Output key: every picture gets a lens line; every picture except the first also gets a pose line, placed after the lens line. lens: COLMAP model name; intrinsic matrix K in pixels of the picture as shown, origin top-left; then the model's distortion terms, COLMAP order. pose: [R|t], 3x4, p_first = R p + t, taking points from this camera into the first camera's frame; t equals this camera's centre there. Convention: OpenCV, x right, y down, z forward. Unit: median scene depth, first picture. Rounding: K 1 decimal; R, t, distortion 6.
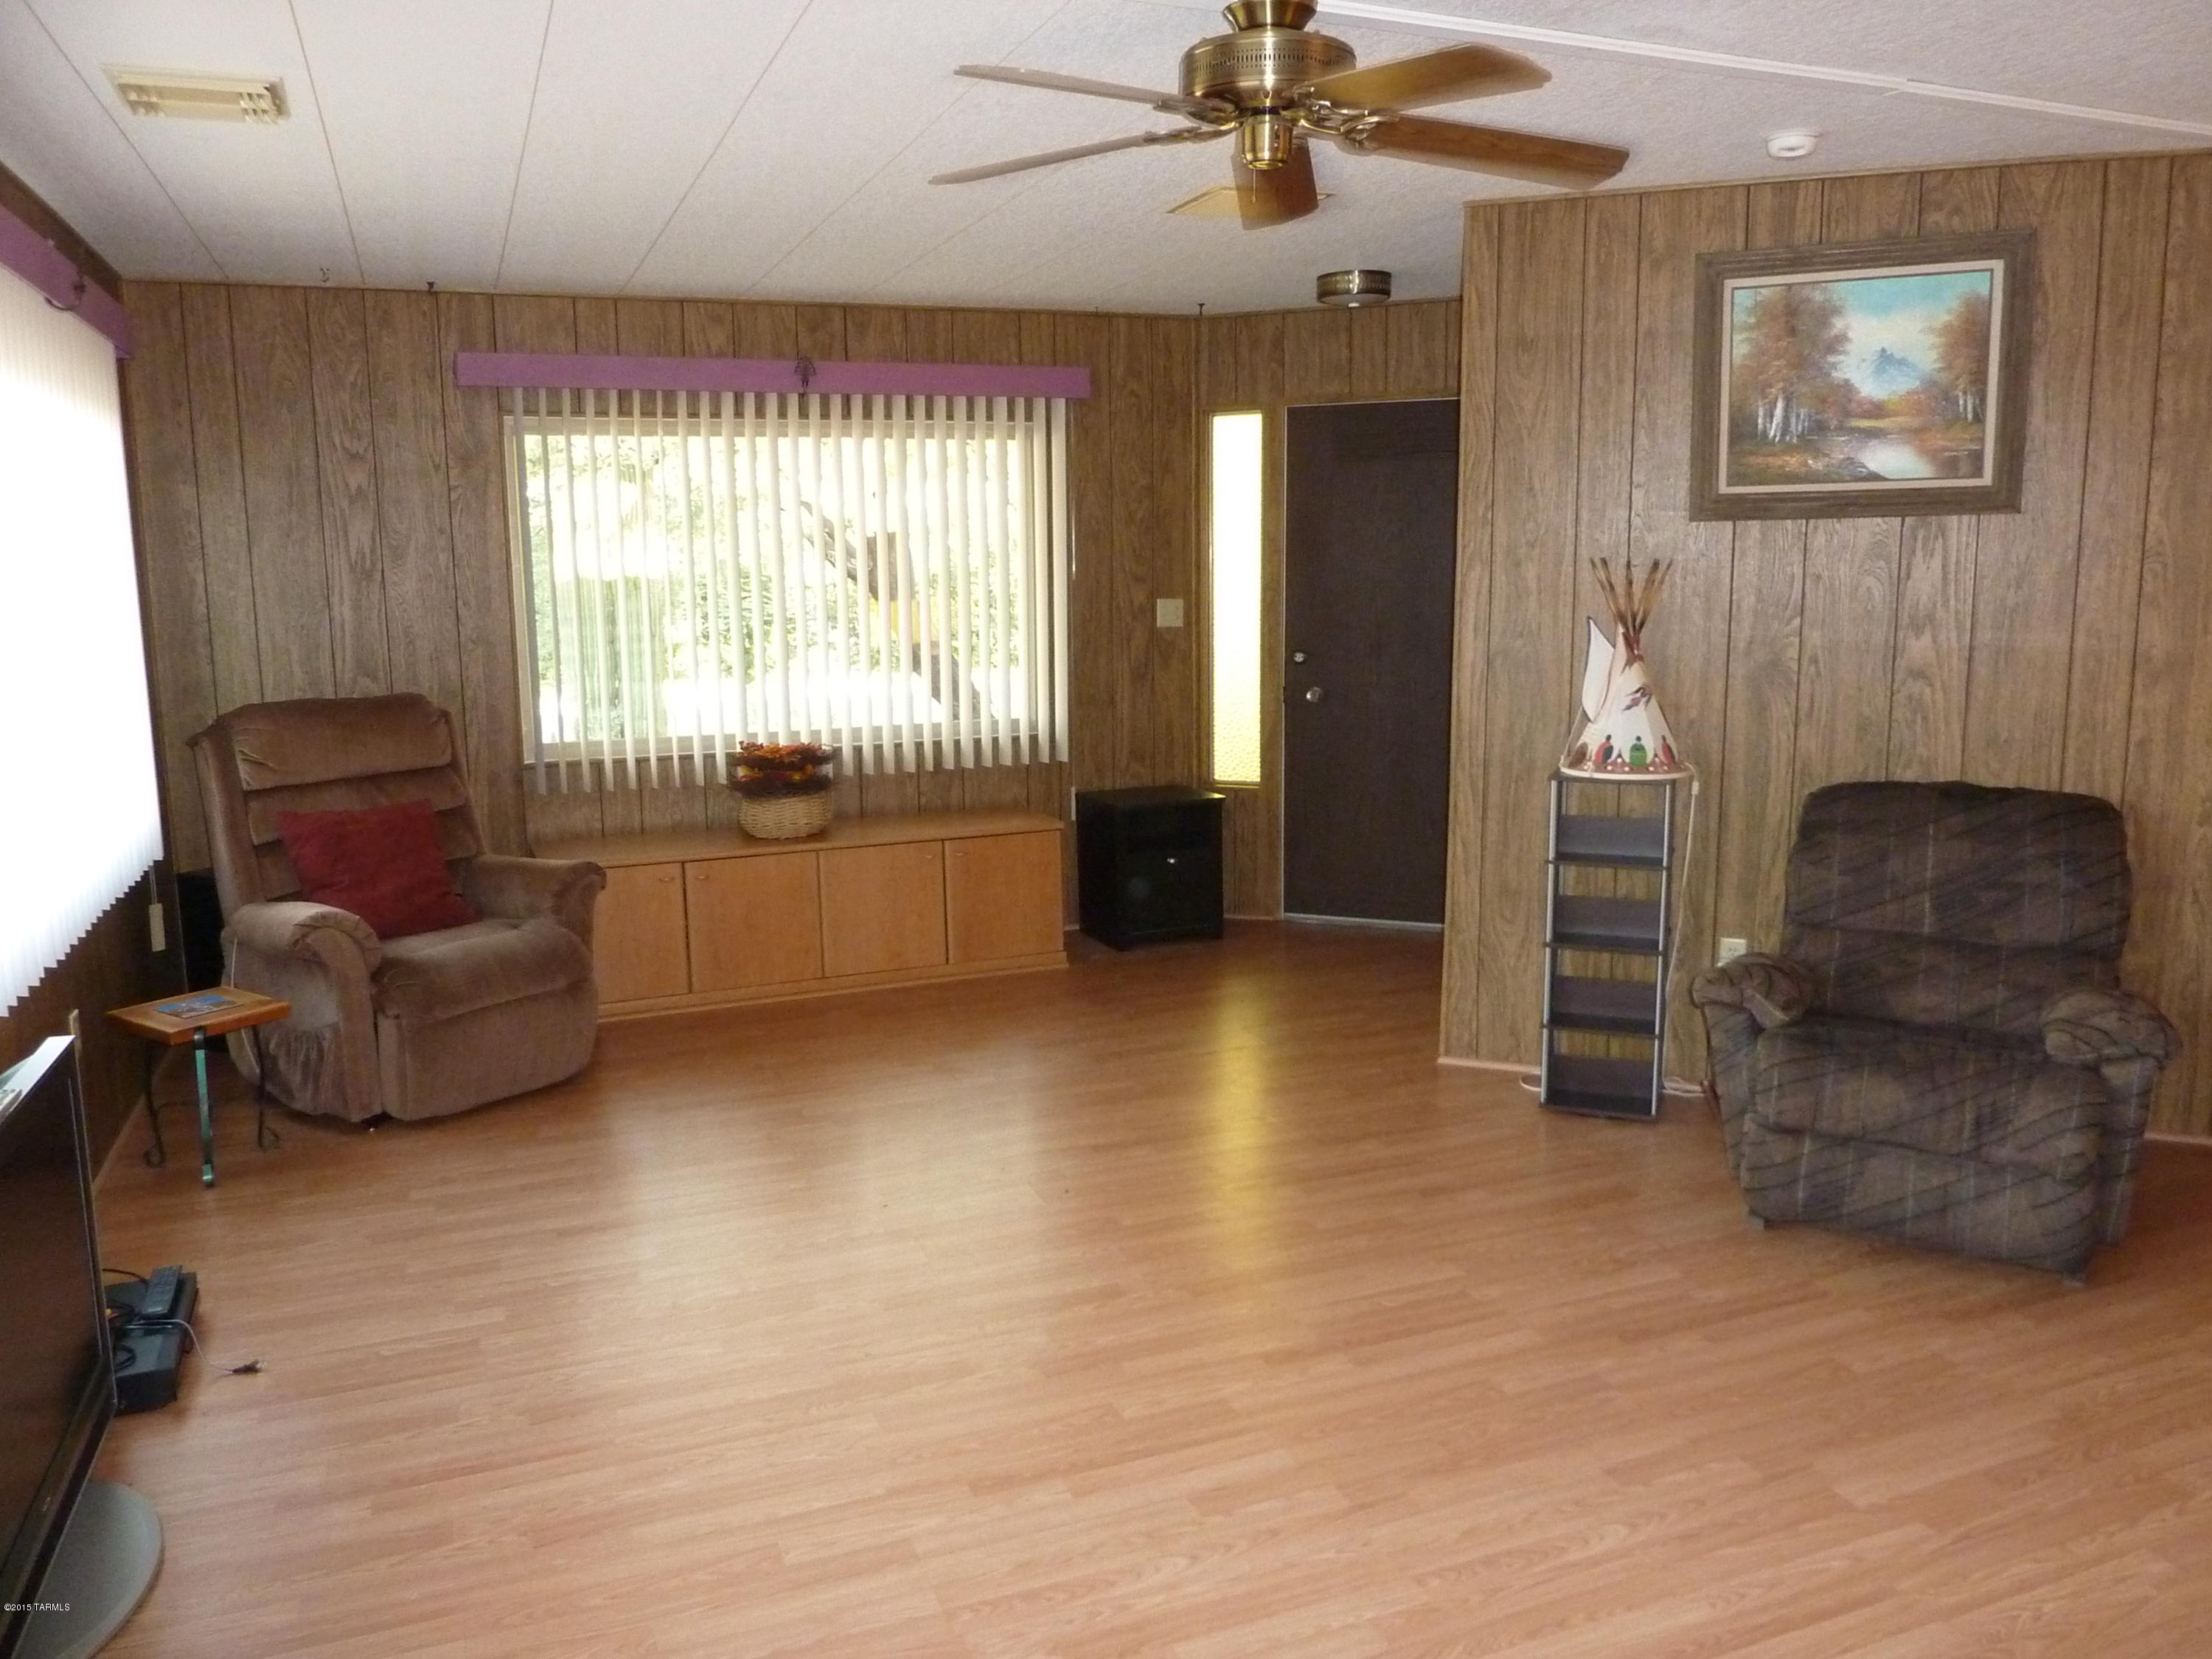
lens RADIAL K [[1643.2, 0, 1107.9], [0, 1643.2, 818.5], [0, 0, 1]] dist [-0.027905, -0.007822]
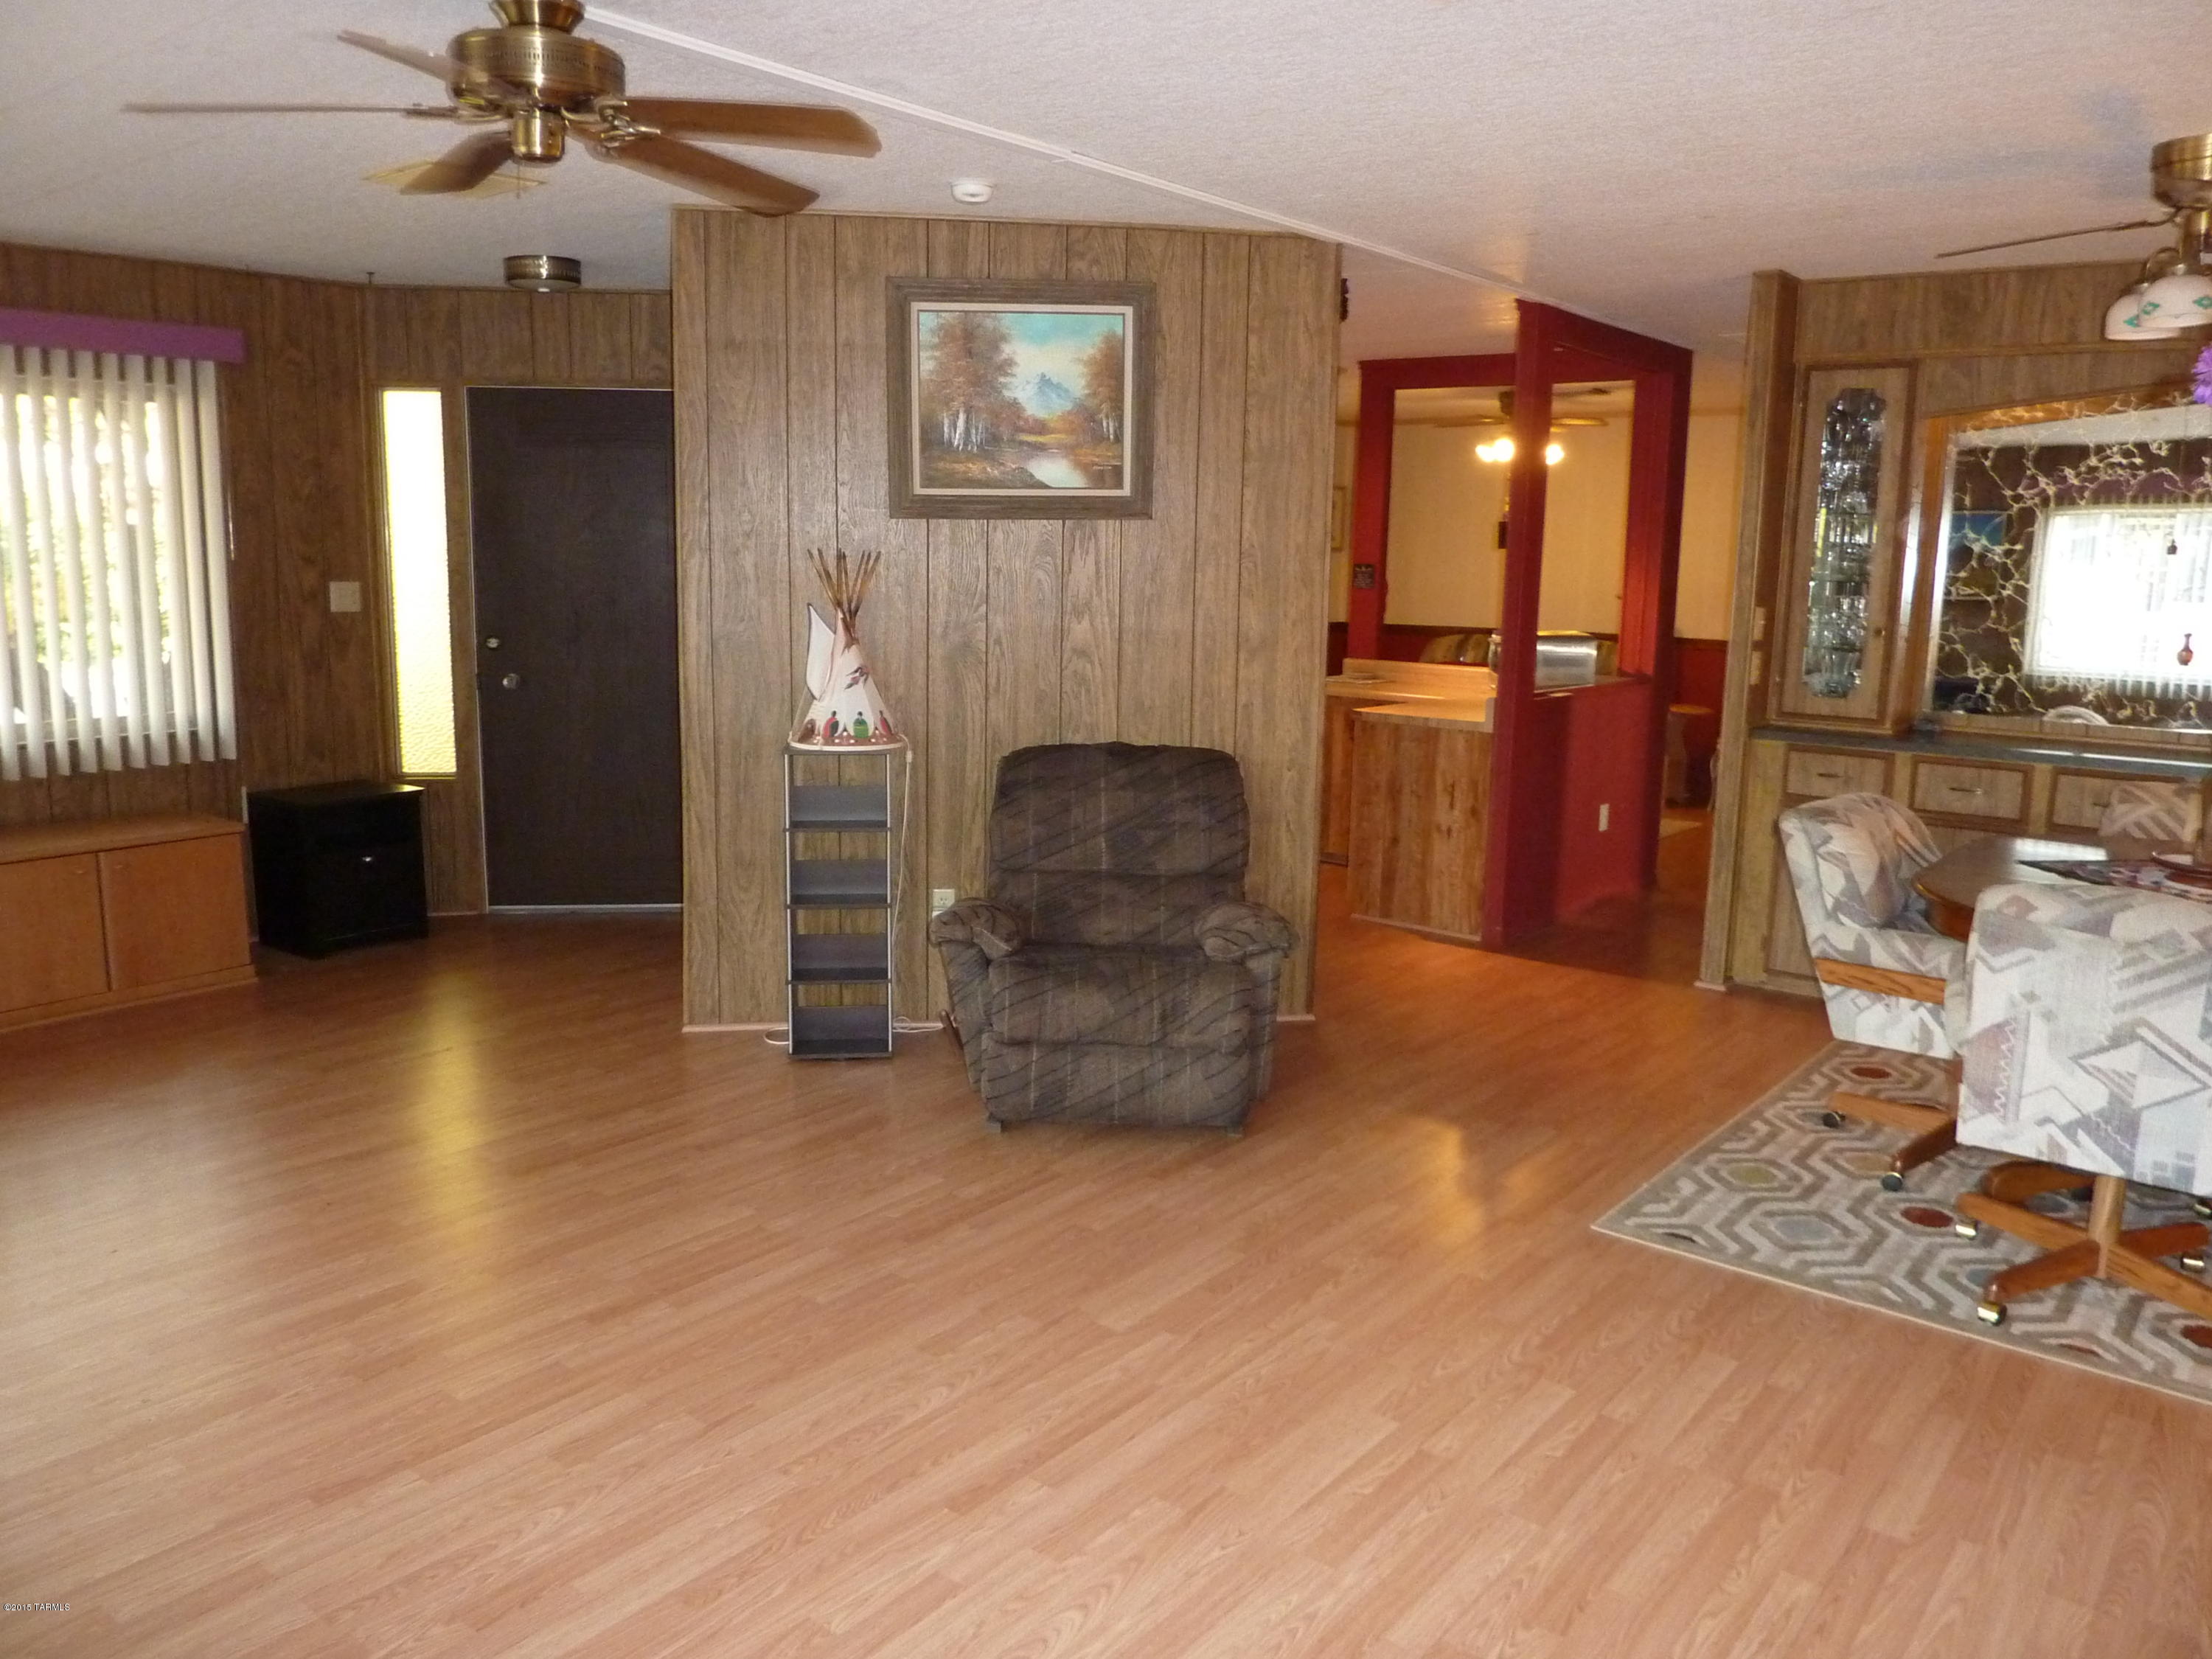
lens RADIAL K [[1636.8, 0, 1106.0], [0, 1636.8, 829.5], [0, 0, 1]] dist [0.002701, -0.067689]
pose [[0.868350, -0.059459, 0.492375, -0.081026], [0.052560, 0.998229, 0.027852, 0.007189], [-0.493159, 0.001694, 0.869937, -0.043290]]
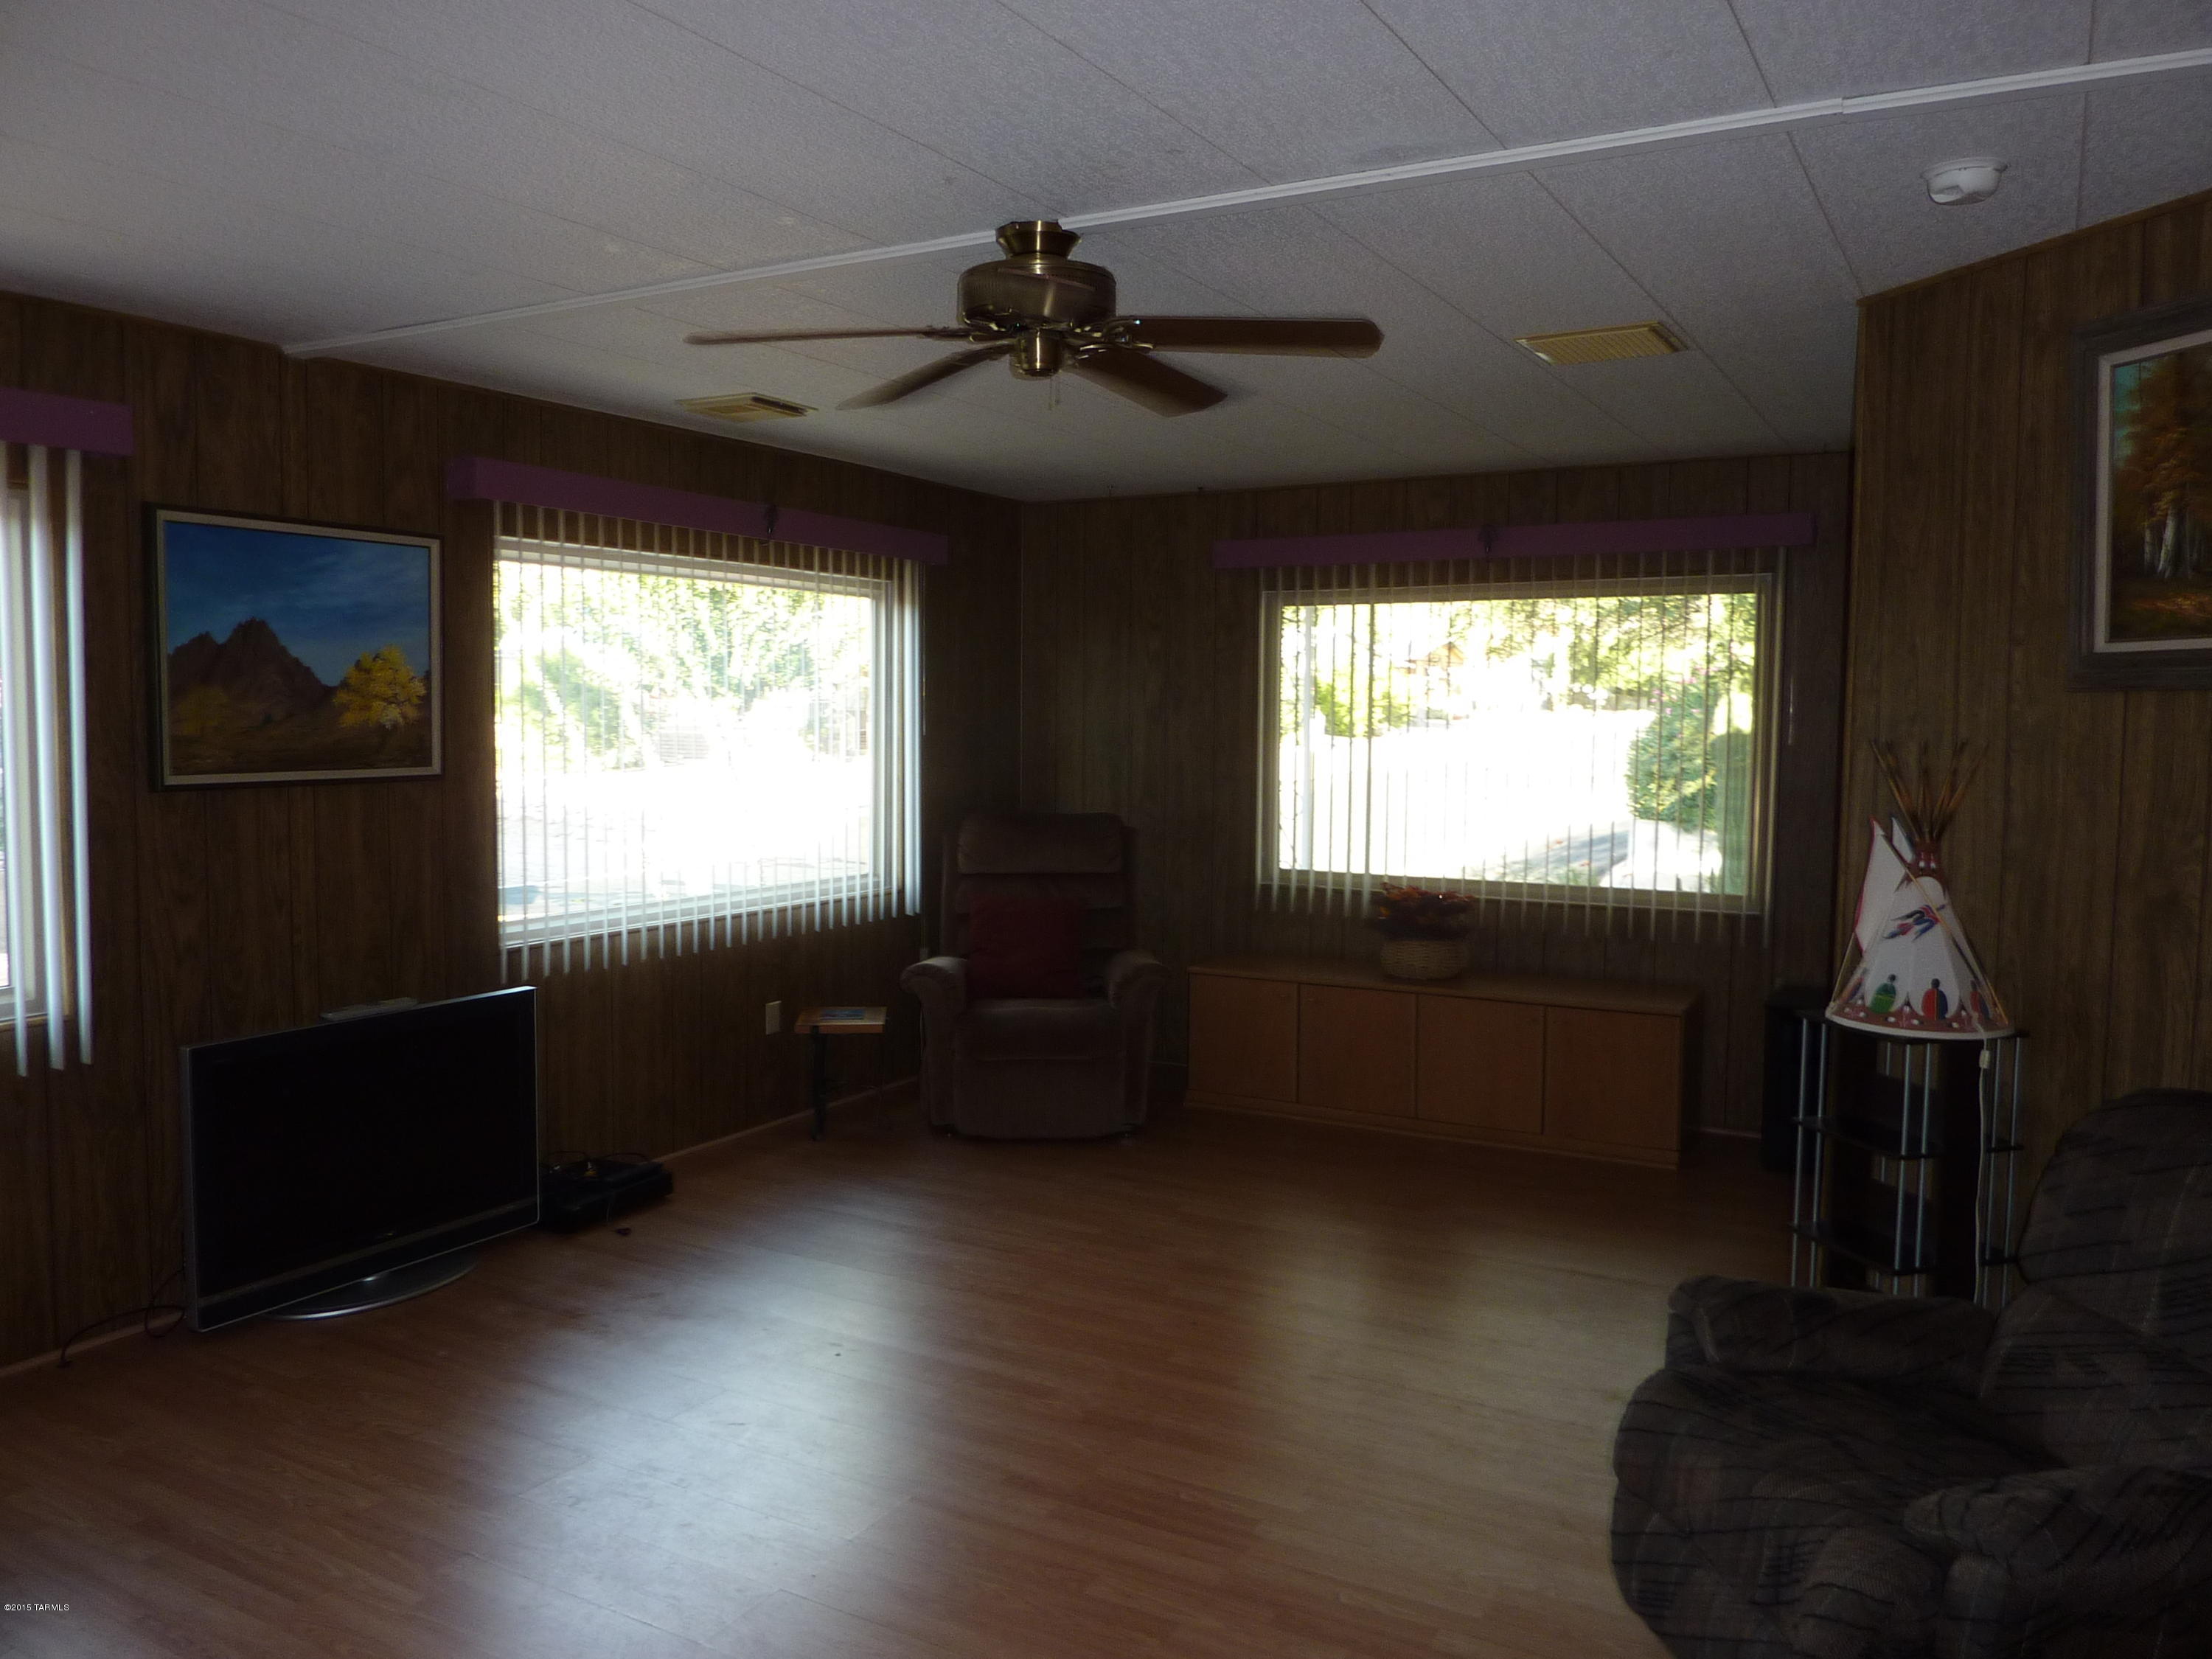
lens RADIAL K [[1643.2, 0, 1107.9], [0, 1643.2, 818.5], [0, 0, 1]] dist [-0.027905, -0.007822]
pose [[0.624711, 0.070628, -0.777655, 0.677447], [-0.138590, 0.990118, -0.021408, -0.055389], [0.768459, 0.121149, 0.628326, 0.248061]]
